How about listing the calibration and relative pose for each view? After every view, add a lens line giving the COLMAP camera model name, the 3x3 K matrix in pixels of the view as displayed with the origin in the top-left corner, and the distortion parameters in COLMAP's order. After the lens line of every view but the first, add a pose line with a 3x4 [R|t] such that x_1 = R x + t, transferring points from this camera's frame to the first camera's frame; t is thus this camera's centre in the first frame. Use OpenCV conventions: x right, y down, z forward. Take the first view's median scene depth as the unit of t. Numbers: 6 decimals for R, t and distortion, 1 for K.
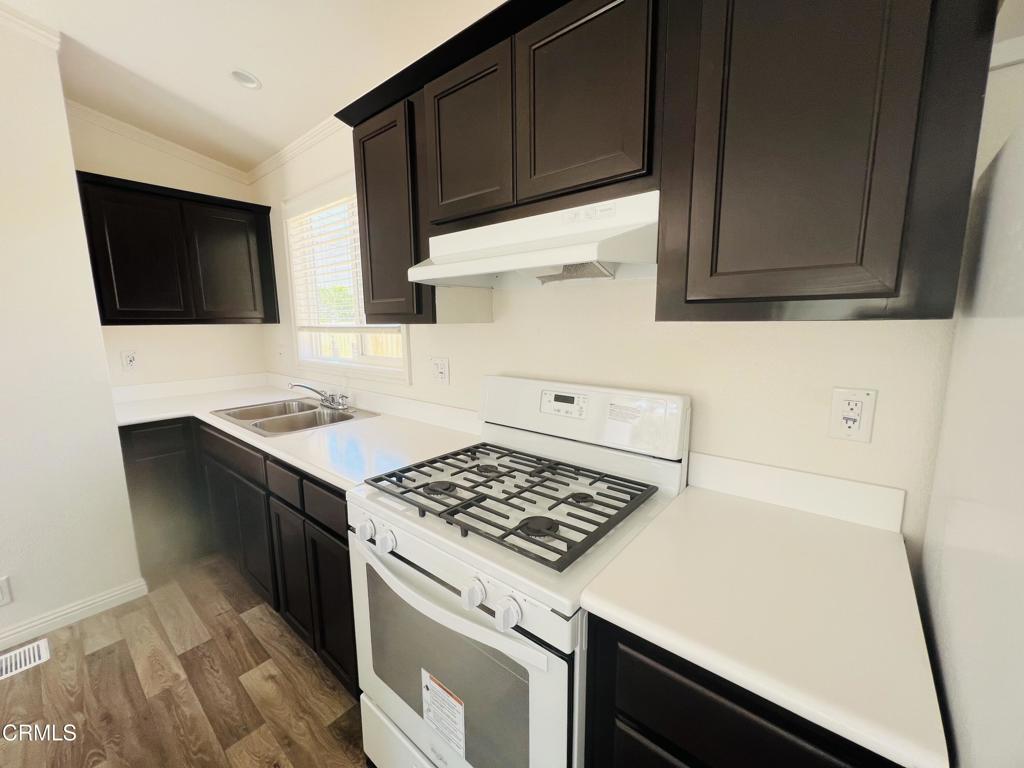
lens RADIAL K [[407.3, 0, 514.1], [0, 407.3, 387.7], [0, 0, 1]] dist [-0.000655, -0.000152]
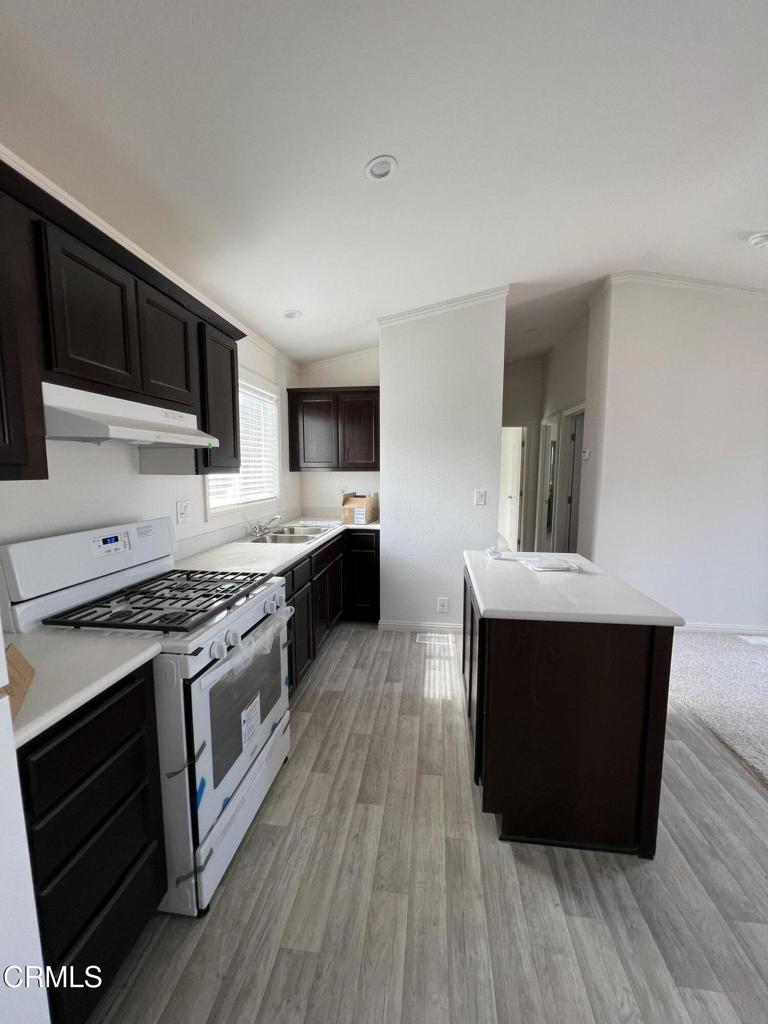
lens RADIAL K [[407.3, 0, 384.0], [0, 407.3, 512.0], [0, 0, 1]] dist [-0.000655, -0.000152]
pose [[-0.531196, -0.082007, 0.843271, -1.322575], [0.133484, 0.974774, 0.178881, -0.161491], [-0.836668, 0.207584, -0.506849, 0.928250]]
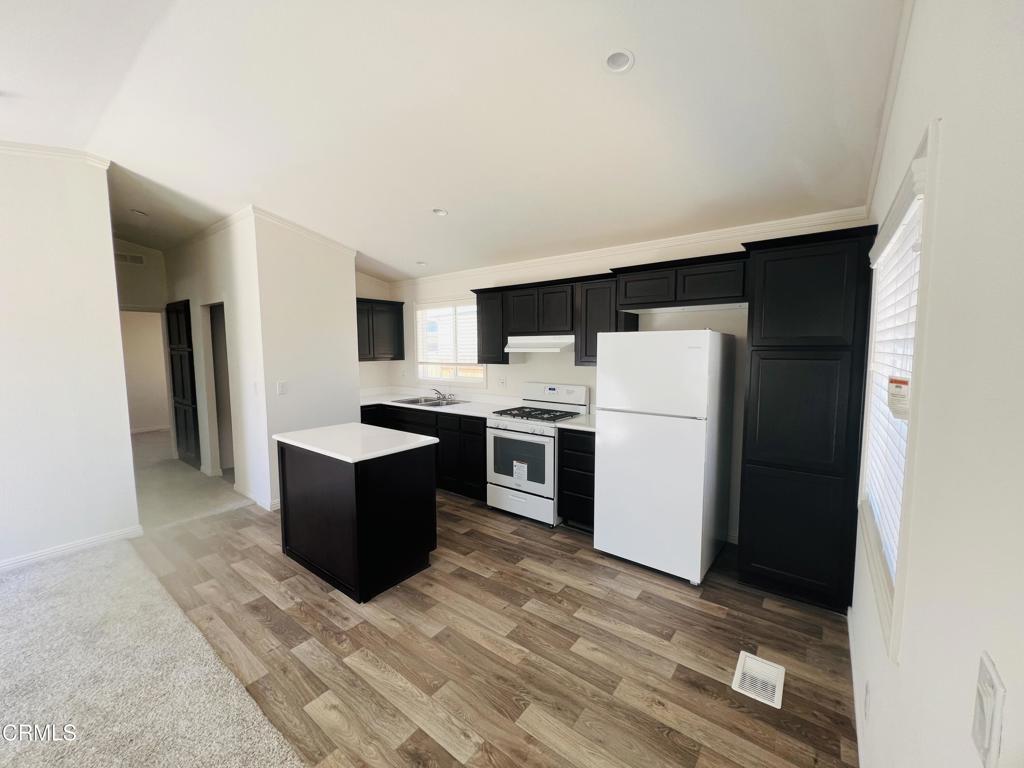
lens RADIAL K [[407.3, 0, 514.1], [0, 407.3, 387.7], [0, 0, 1]] dist [-0.000655, -0.000152]
pose [[0.999303, 0.002139, 0.037278, -0.283112], [0.000286, 0.997890, -0.064922, 0.220174], [-0.037338, 0.064887, 0.997194, -2.100175]]
